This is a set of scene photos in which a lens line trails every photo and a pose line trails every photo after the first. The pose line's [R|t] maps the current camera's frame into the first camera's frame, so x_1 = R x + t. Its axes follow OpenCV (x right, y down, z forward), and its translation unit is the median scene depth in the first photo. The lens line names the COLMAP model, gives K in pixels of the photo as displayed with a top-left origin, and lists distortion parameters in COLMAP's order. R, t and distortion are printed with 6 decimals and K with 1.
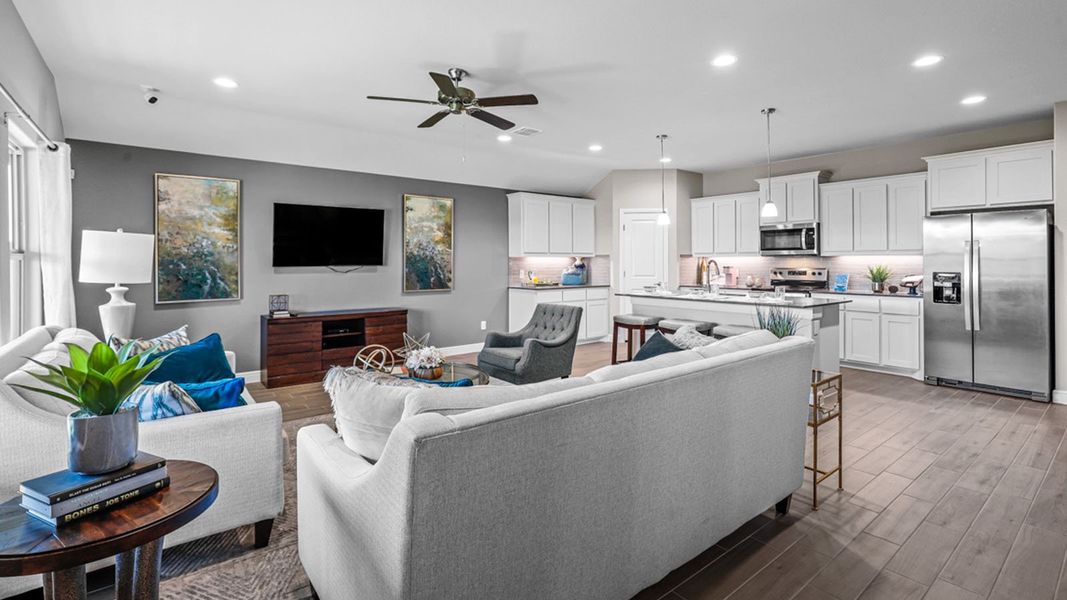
lens RADIAL K [[482.6, 0, 539.0], [0, 482.6, 262.9], [0, 0, 1]] dist [-0.001532, 0.000028]
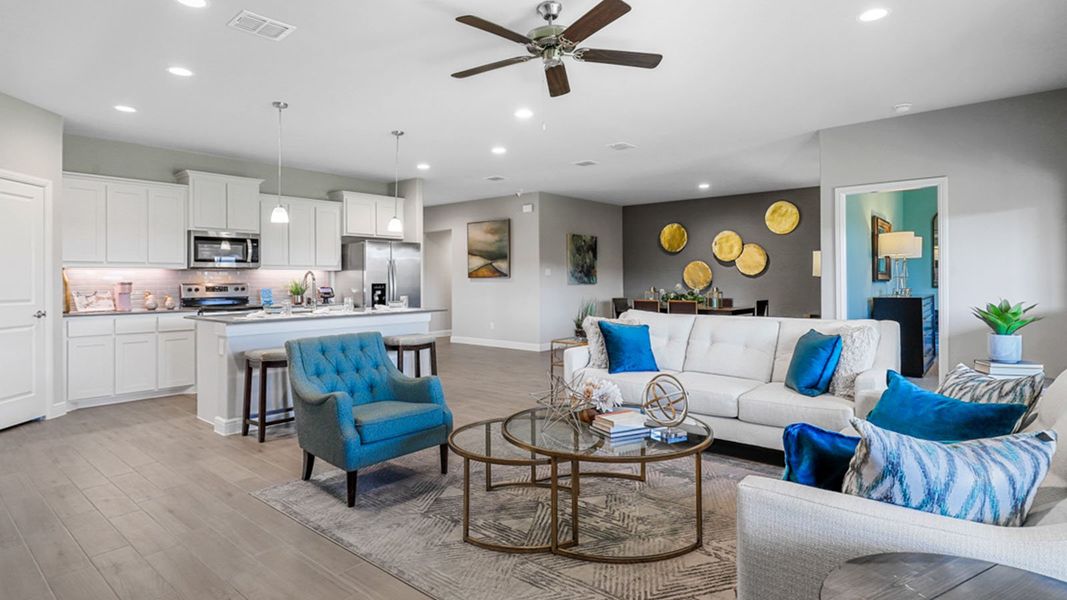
lens RADIAL K [[555.7, 0, 531.3], [0, 555.7, 266.9], [0, 0, 1]] dist [-0.002737, -0.000917]
pose [[-0.185171, 0.026155, 0.982358, -0.589323], [0.008658, 0.999650, -0.024983, 0.012172], [-0.982668, 0.003879, -0.185333, 0.681814]]
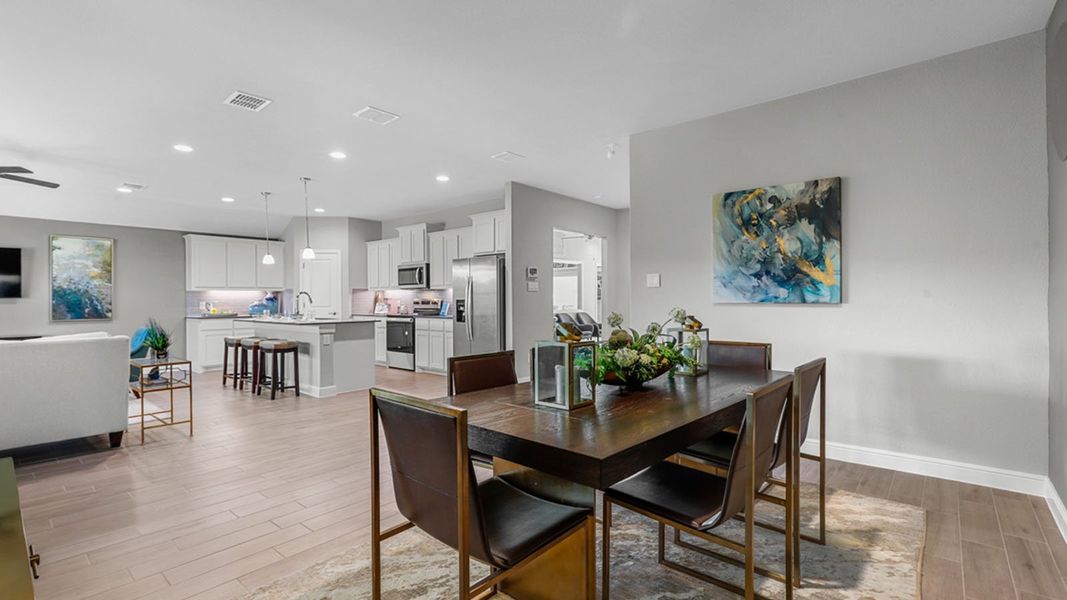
lens RADIAL K [[488.1, 0, 526.6], [0, 488.1, 299.6], [0, 0, 1]] dist [0.000962, 0.000268]
pose [[0.983766, -0.005116, 0.179383, 0.606821], [0.005513, 0.999983, -0.001712, 0.017384], [-0.179371, 0.002673, 0.983778, -0.323735]]
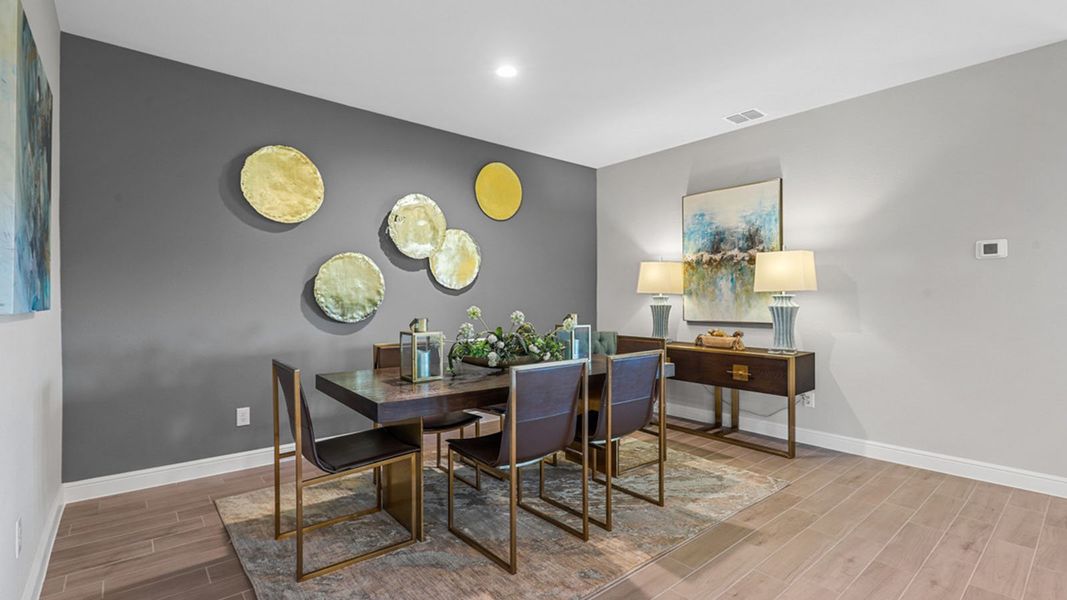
lens RADIAL K [[488.1, 0, 526.6], [0, 488.1, 299.6], [0, 0, 1]] dist [0.000962, 0.000268]
pose [[-0.999707, 0.003942, -0.023886, 0.749981], [0.003902, 0.999991, 0.001704, 0.016154], [0.023893, 0.001610, -0.999713, 0.501788]]
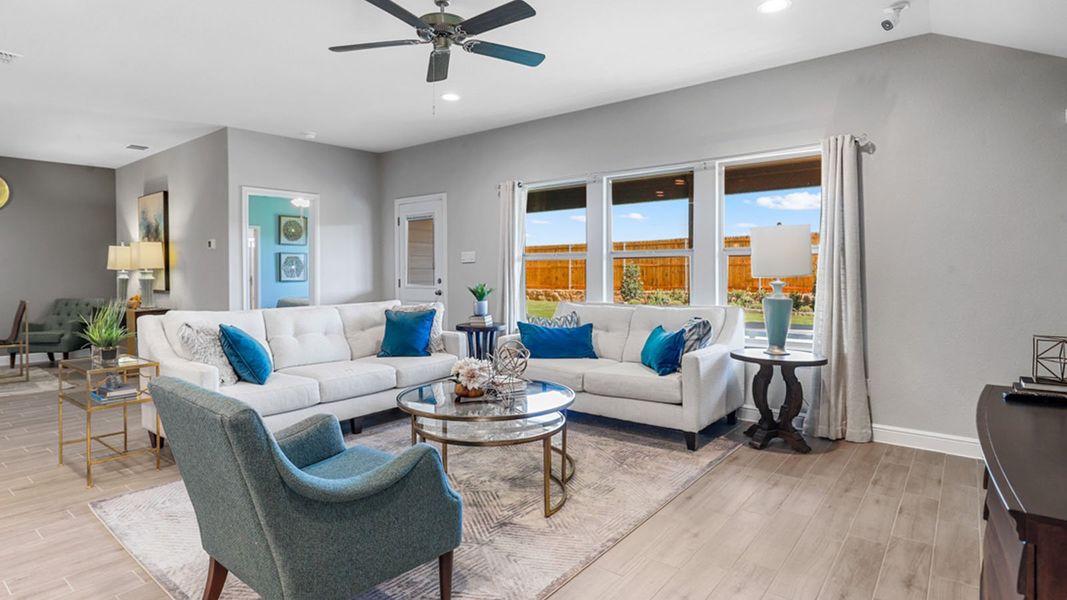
lens RADIAL K [[555.7, 0, 531.3], [0, 555.7, 266.9], [0, 0, 1]] dist [-0.002737, -0.000917]
pose [[-0.974494, 0.005009, -0.224358, -0.061763], [0.005375, 0.999985, -0.001019, 0.009163], [0.224350, -0.002199, -0.974506, 1.075595]]
